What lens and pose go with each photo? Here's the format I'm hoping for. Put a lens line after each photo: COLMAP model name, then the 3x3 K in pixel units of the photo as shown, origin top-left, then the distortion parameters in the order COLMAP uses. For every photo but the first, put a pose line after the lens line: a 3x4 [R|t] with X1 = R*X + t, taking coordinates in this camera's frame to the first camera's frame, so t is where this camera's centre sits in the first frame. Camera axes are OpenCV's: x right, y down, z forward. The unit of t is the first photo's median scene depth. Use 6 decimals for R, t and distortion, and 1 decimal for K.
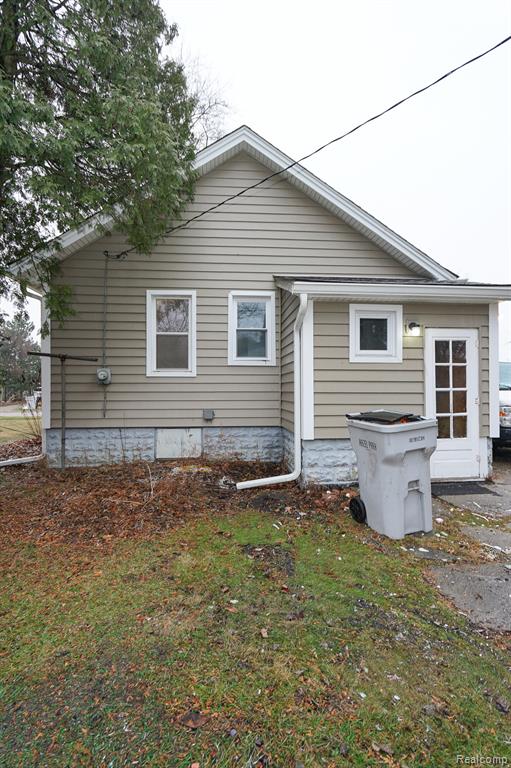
lens RADIAL K [[382.6, 0, 255.5], [0, 382.6, 384.0], [0, 0, 1]] dist [0.000667, 0.000014]
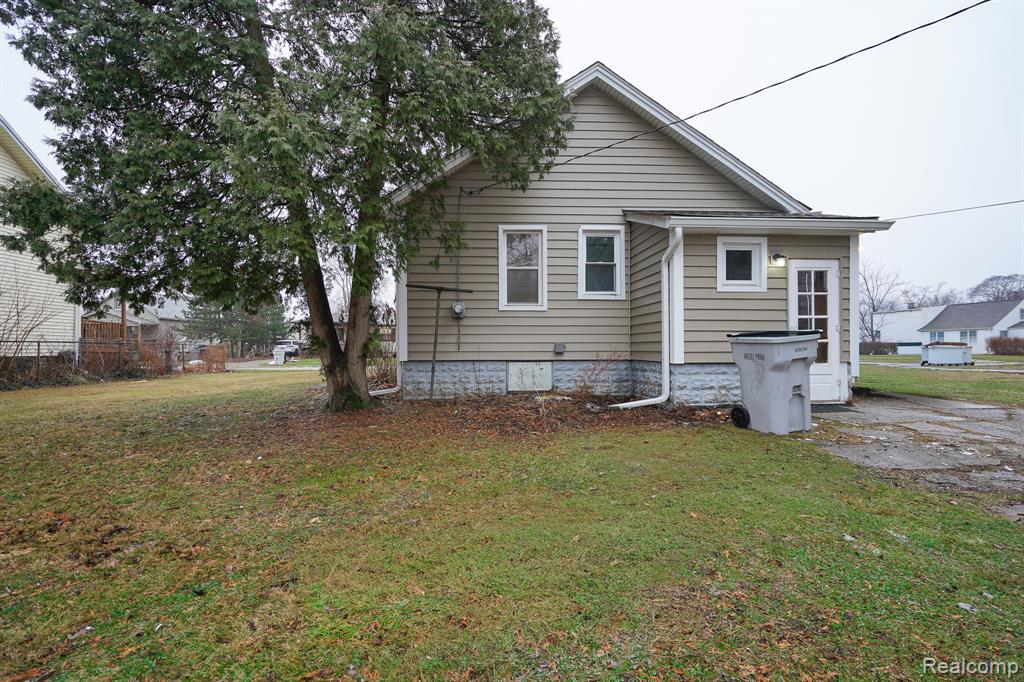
lens RADIAL K [[462.6, 0, 512.0], [0, 462.6, 341.0], [0, 0, 1]] dist [-0.000551, -0.000124]
pose [[0.999620, -0.001434, -0.027543, -0.237847], [0.001624, 0.999975, 0.006874, 0.058549], [0.027532, -0.006916, 0.999597, -0.250206]]
